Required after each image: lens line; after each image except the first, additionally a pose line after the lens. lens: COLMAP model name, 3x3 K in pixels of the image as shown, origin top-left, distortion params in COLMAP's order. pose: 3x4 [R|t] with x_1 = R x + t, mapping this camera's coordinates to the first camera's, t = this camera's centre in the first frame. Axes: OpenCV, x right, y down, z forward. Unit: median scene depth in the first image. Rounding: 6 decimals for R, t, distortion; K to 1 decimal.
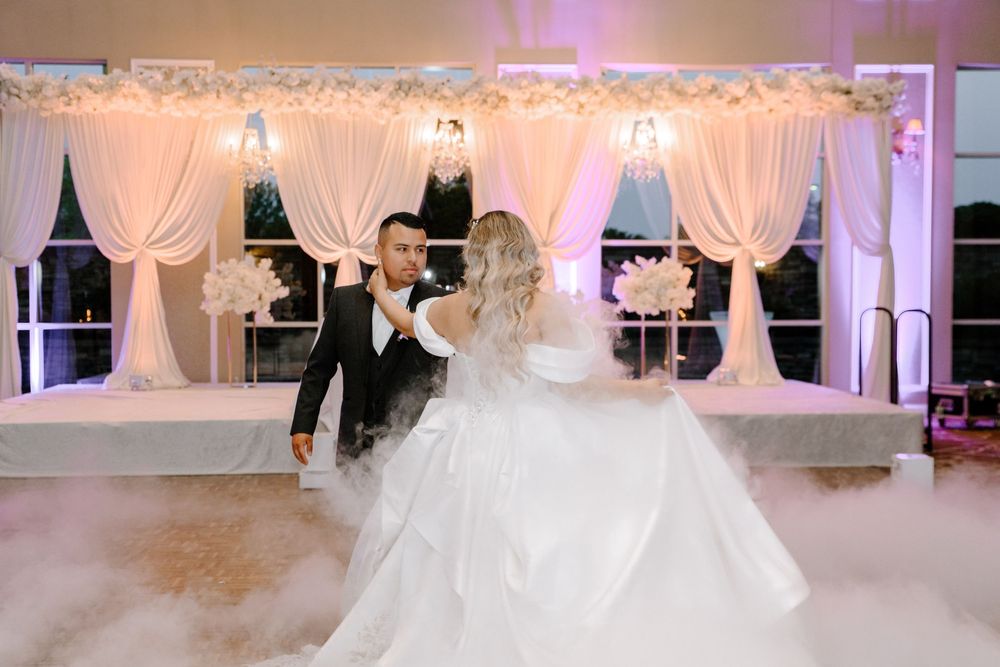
lens RADIAL K [[1375.0, 0, 500.0], [0, 1375.0, 333.5], [0, 0, 1]] dist [0.081228, 0.023746]
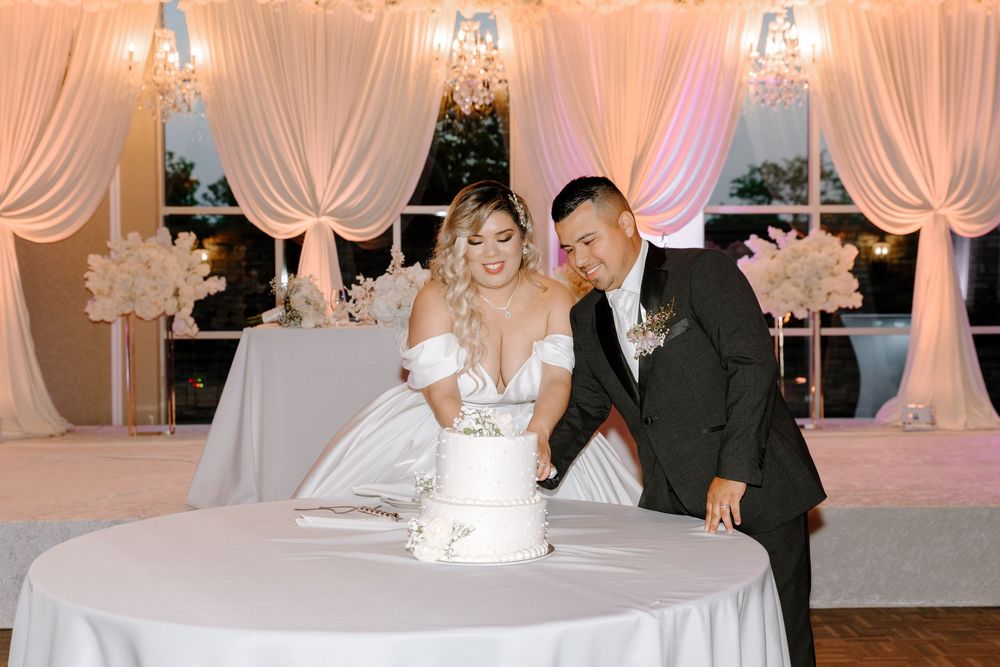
lens RADIAL K [[1424.0, 0, 469.9], [0, 1424.0, 330.9], [0, 0, 1]] dist [0.059688, 0.056755]
pose [[0.999931, -0.003175, -0.011282, -0.032126], [0.003094, 0.999969, -0.007173, -0.003772], [0.011305, 0.007137, 0.999911, 0.339938]]
